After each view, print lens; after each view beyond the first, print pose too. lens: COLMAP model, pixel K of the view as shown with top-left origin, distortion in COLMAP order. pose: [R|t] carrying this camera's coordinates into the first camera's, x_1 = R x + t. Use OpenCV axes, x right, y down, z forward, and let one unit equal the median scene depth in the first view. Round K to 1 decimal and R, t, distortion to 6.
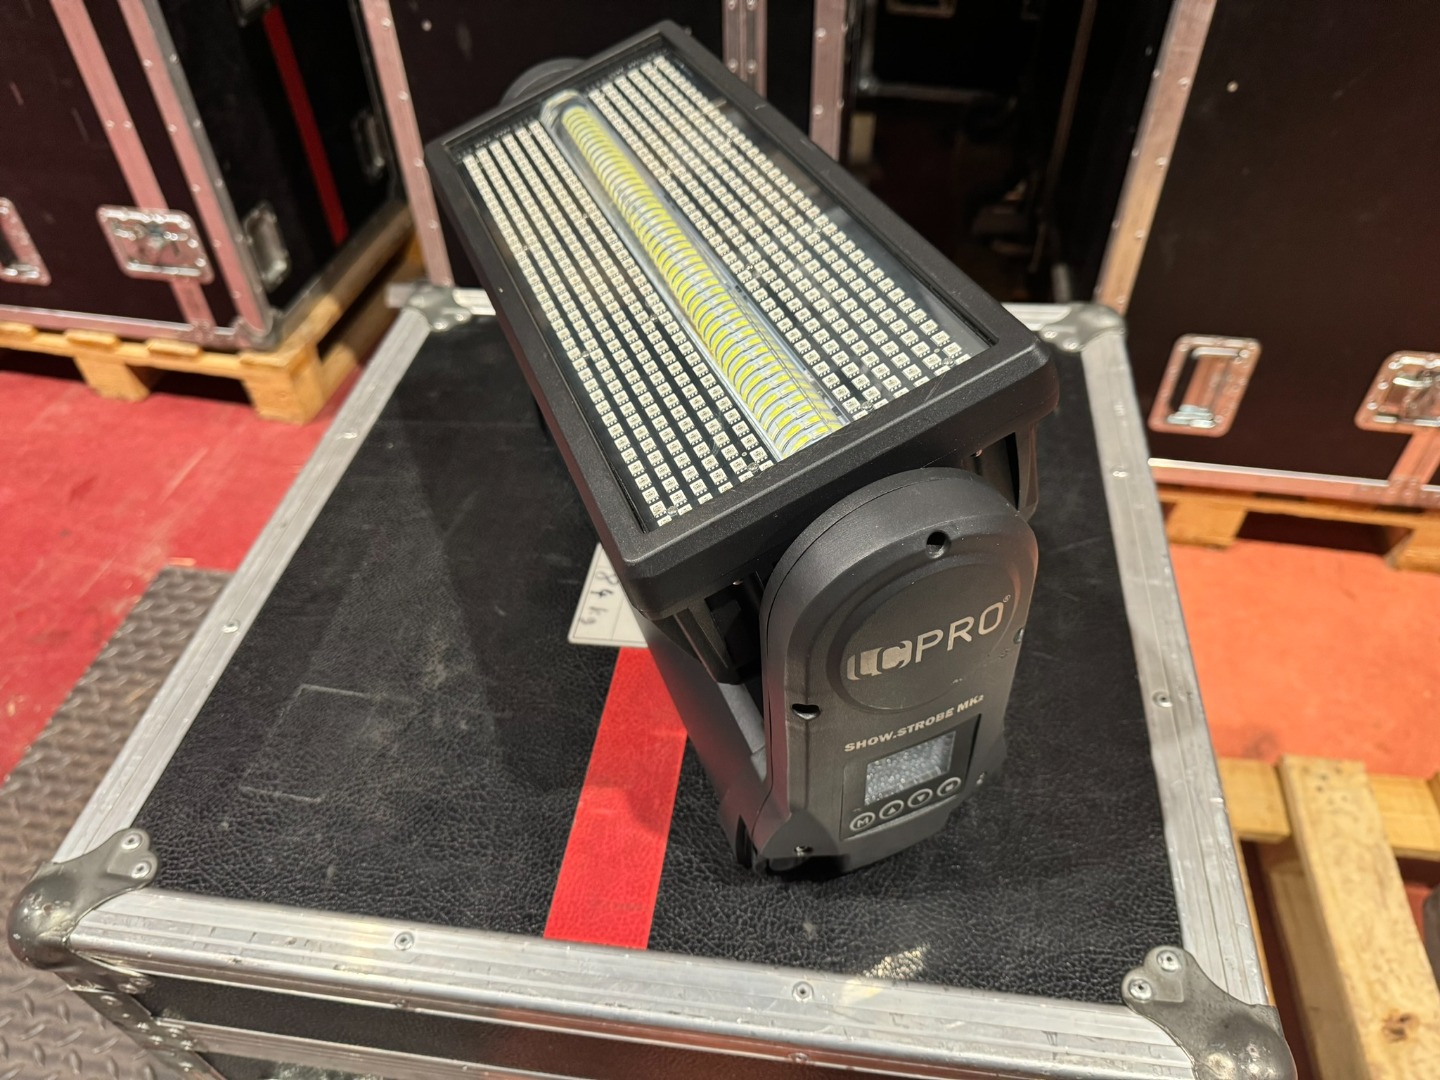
lens RADIAL K [[1037.5, 0, 710.7], [0, 1037.5, 542.8], [0, 0, 1]] dist [-0.029837, -0.004117]
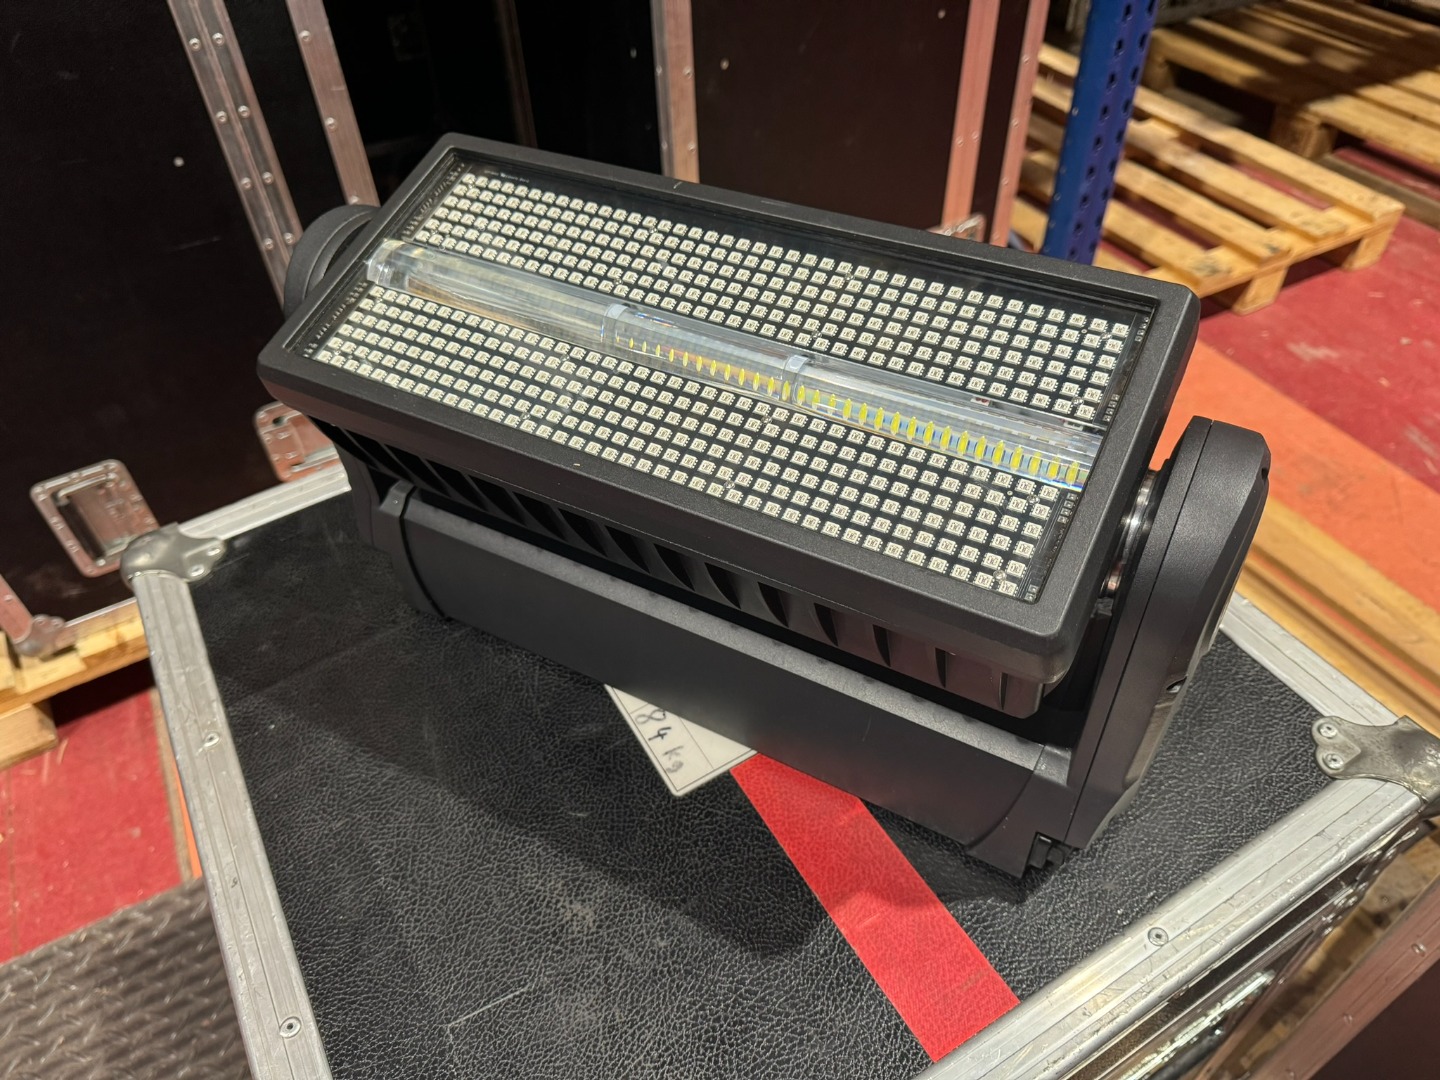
lens RADIAL K [[1037.5, 0, 716.4], [0, 1037.5, 540.5], [0, 0, 1]] dist [-0.029837, -0.004117]
pose [[0.778337, -0.440091, 0.447785, -0.413030], [0.452515, 0.887619, 0.085809, -0.164310], [-0.435226, 0.135840, 0.890014, 0.150563]]
